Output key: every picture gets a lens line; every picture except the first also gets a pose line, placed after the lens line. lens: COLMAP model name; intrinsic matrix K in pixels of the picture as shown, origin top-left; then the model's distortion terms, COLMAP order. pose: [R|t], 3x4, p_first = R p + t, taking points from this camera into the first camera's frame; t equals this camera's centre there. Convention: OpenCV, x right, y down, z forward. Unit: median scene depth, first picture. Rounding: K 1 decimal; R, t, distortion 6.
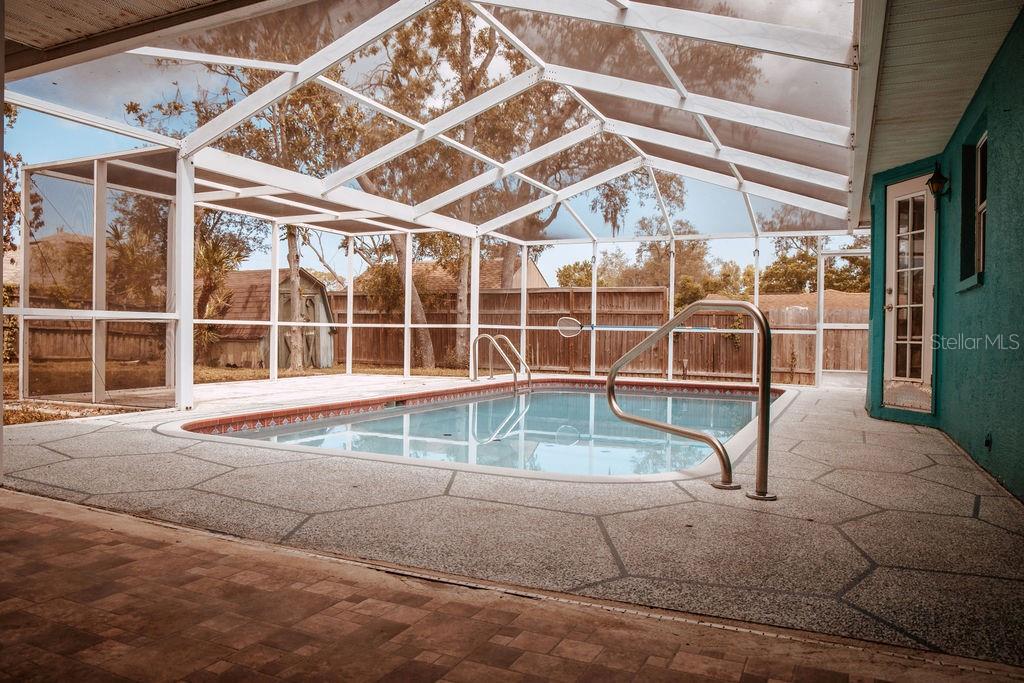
lens RADIAL K [[709.1, 0, 513.4], [0, 709.1, 338.8], [0, 0, 1]] dist [-0.067885, 0.029139]
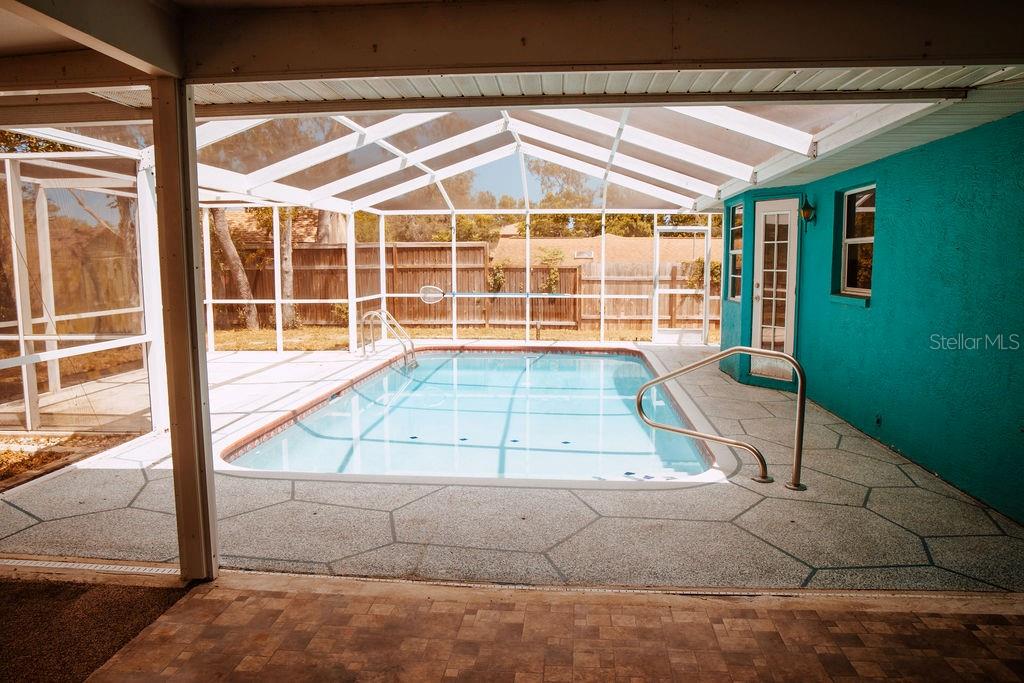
lens RADIAL K [[709.1, 0, 516.5], [0, 709.1, 344.9], [0, 0, 1]] dist [-0.067885, 0.029139]
pose [[0.939005, -0.057562, 0.339051, -0.919787], [0.019609, 0.993250, 0.114320, -0.339203], [-0.343343, -0.100699, 0.933796, -0.179743]]
